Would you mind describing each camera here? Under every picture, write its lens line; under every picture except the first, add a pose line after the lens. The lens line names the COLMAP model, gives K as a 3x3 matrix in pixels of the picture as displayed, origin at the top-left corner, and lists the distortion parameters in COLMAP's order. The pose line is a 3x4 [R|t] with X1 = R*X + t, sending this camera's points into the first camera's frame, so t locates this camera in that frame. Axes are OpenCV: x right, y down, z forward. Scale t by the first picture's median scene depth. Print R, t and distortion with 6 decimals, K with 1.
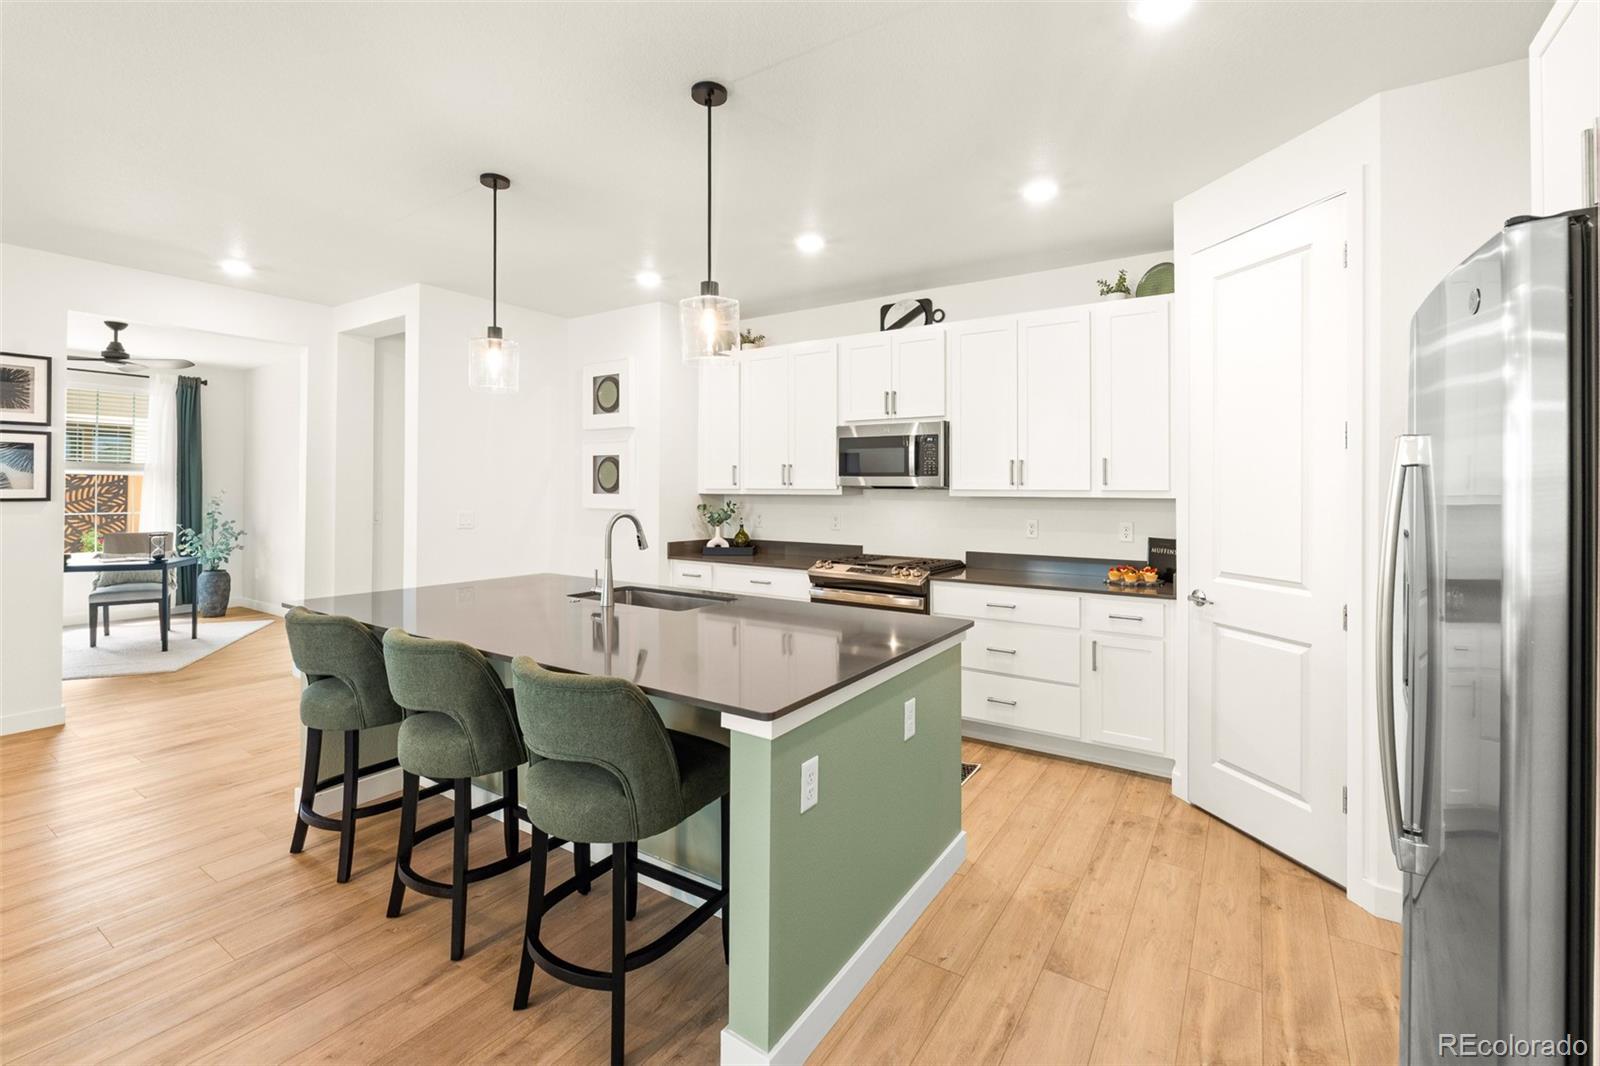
lens RADIAL K [[693.1, 0, 804.2], [0, 693.1, 481.8], [0, 0, 1]] dist [-0.002566, -0.000535]
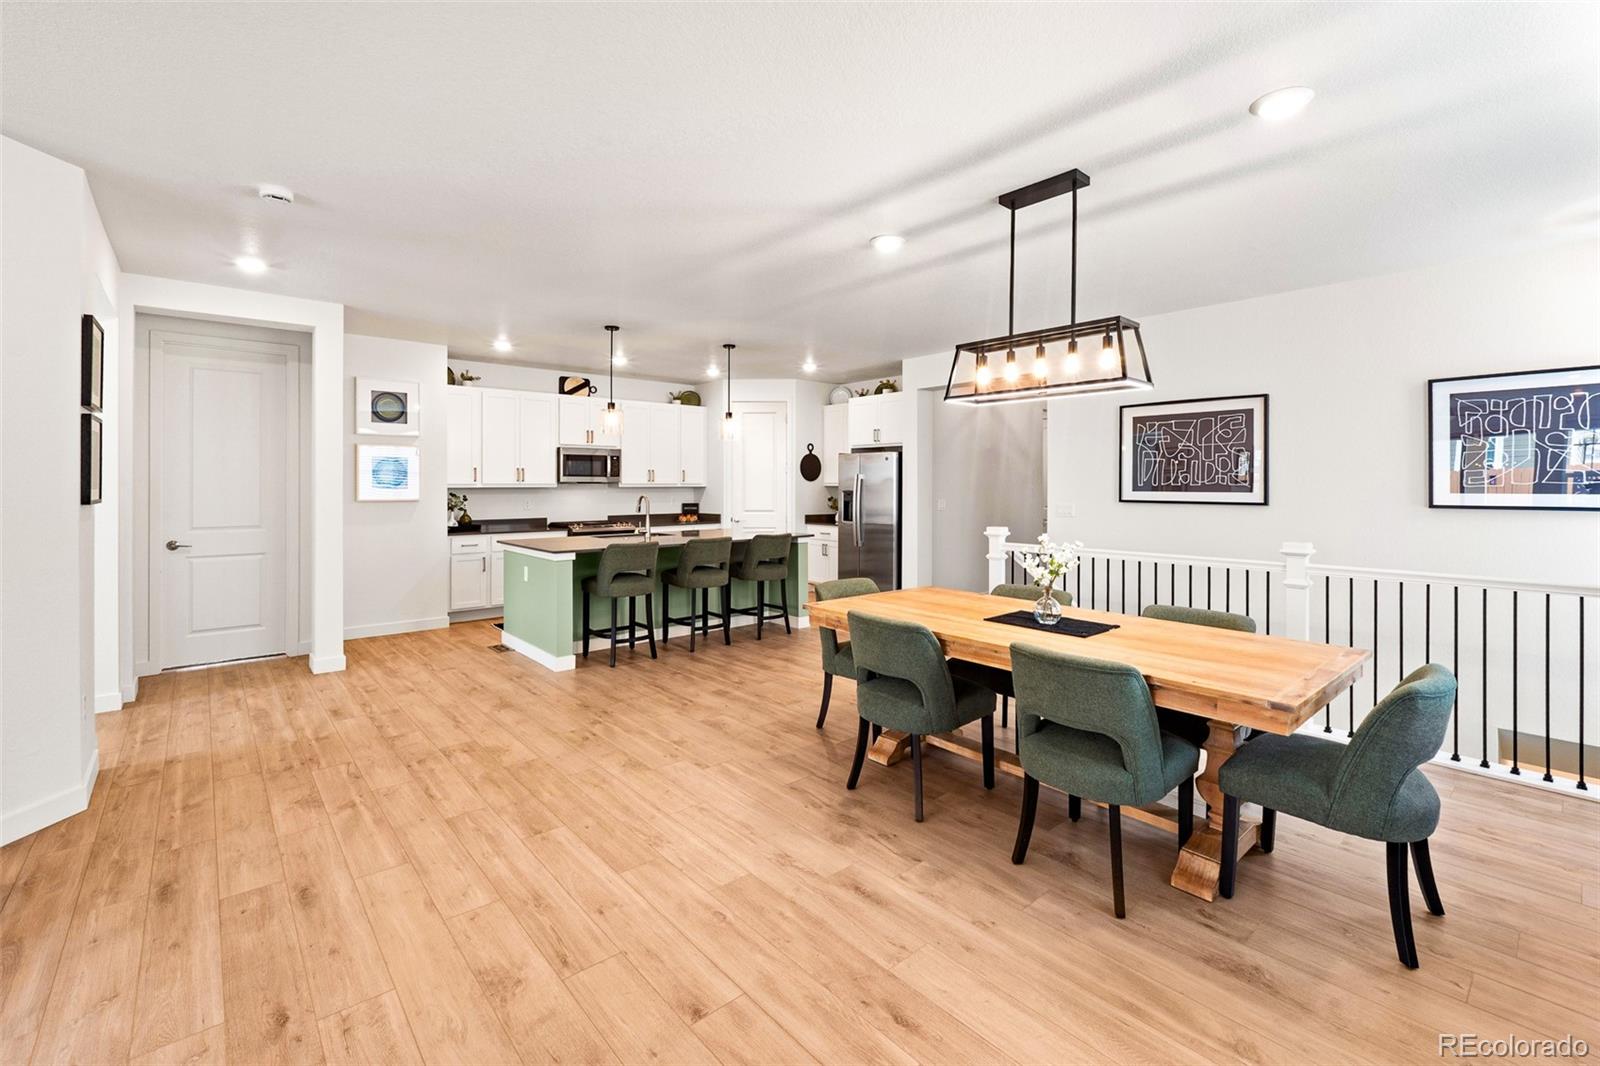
lens RADIAL K [[693.1, 0, 804.2], [0, 693.1, 481.8], [0, 0, 1]] dist [-0.002566, -0.000535]
pose [[0.271754, -0.003223, 0.962361, -1.484096], [-0.007436, 0.999958, 0.005448, -0.008732], [-0.962338, -0.008636, 0.271719, -0.047198]]
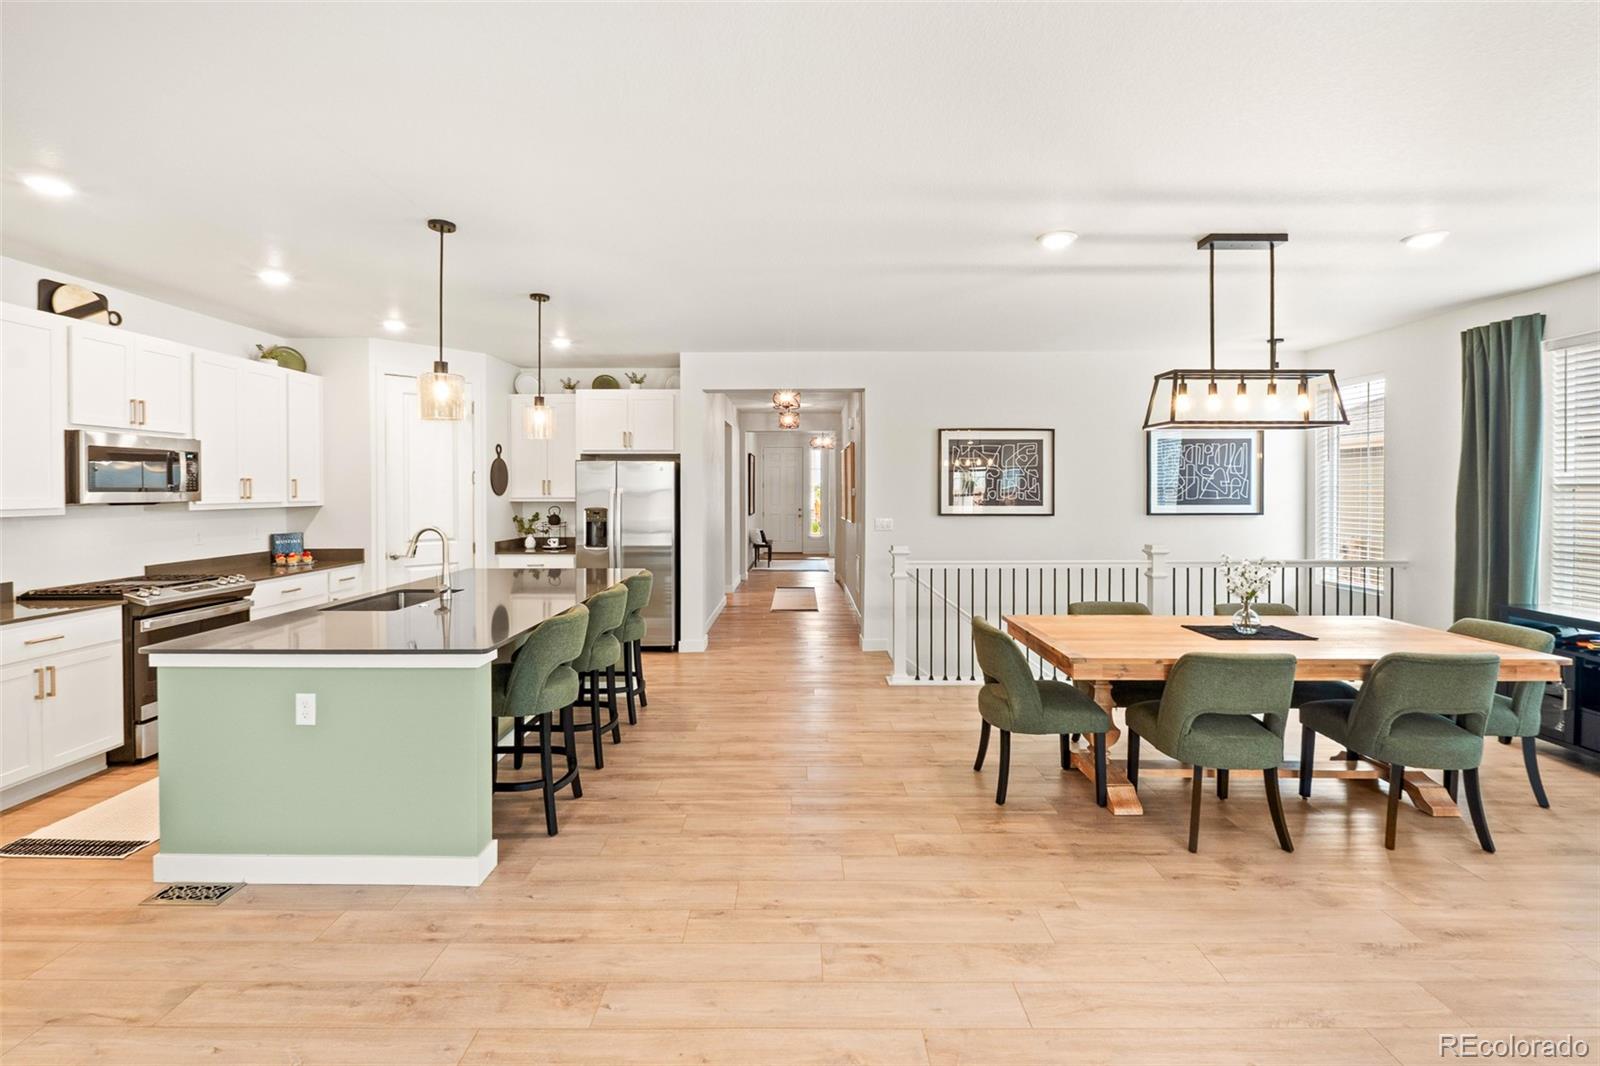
lens RADIAL K [[691.7, 0, 799.3], [0, 691.7, 495.2], [0, 0, 1]] dist [-0.005625, -0.000533]
pose [[-0.541826, -0.013935, 0.840375, -1.119546], [-0.010364, 0.999897, 0.009899, -0.021559], [-0.840427, -0.003346, -0.541915, 0.751945]]
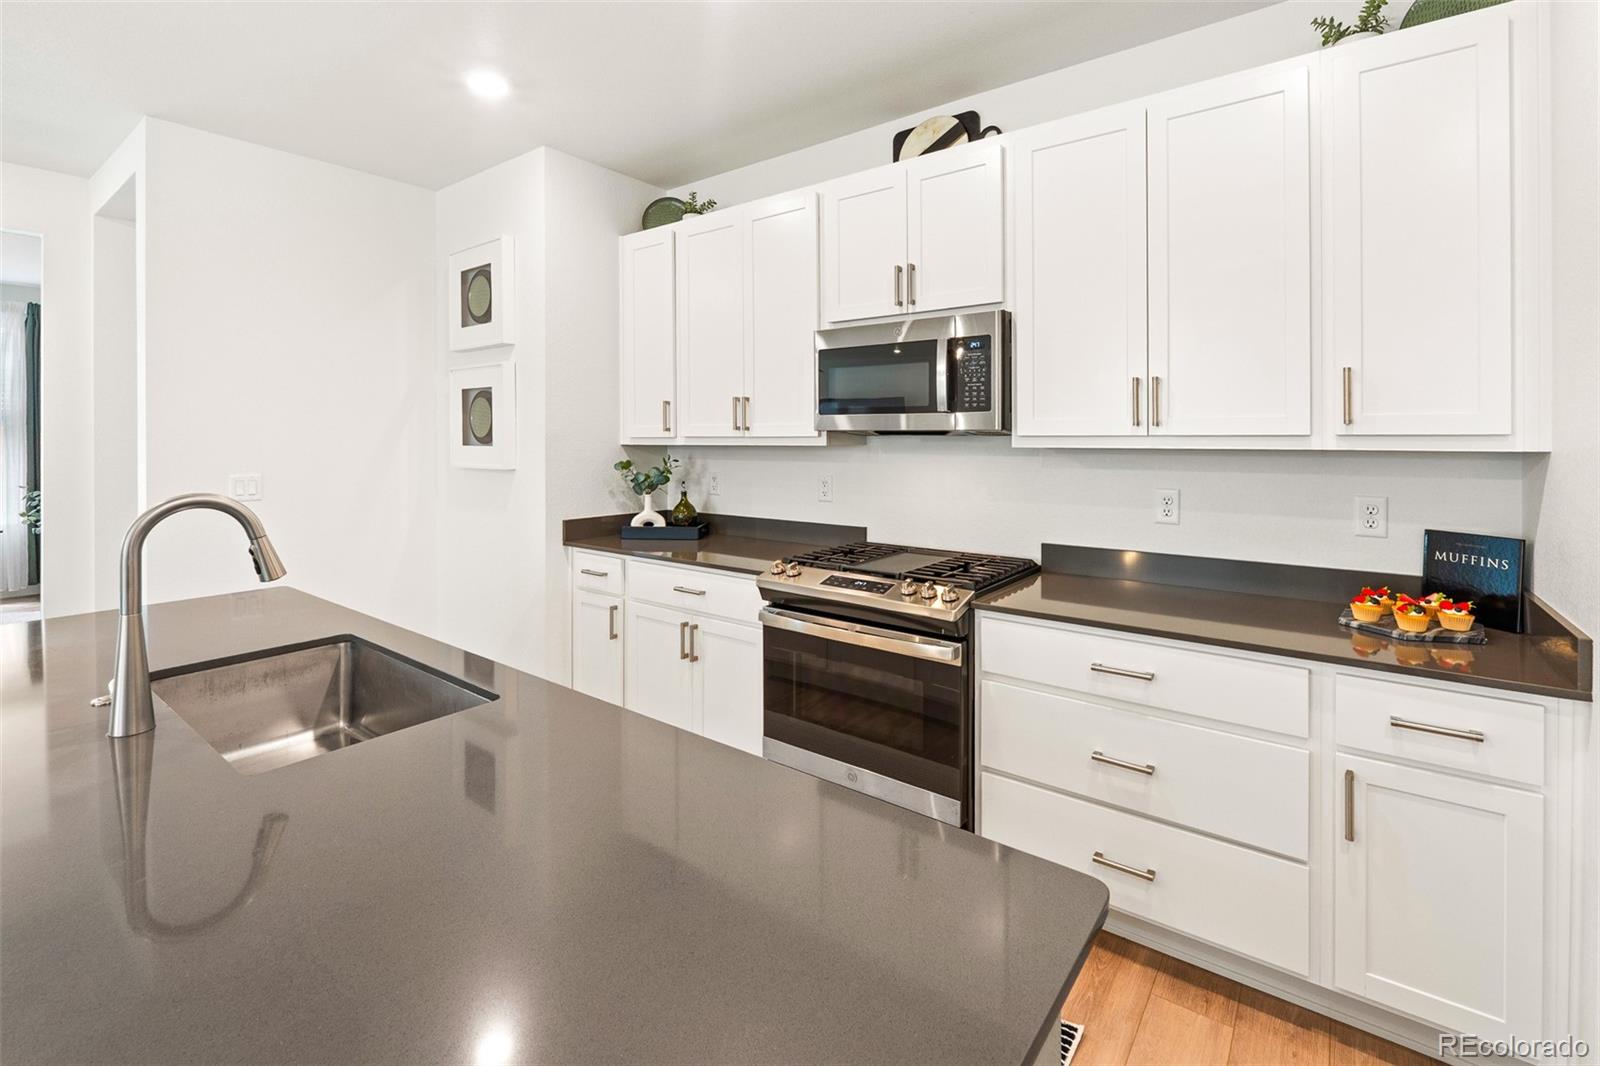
lens RADIAL K [[741.1, 0, 764.6], [0, 741.1, 444.1], [0, 0, 1]] dist [-0.004226, -0.000508]
pose [[0.993904, -0.006586, -0.110051, 0.074772], [0.008845, 0.999760, 0.020051, 0.004237], [0.109892, -0.020902, 0.993724, 0.371715]]
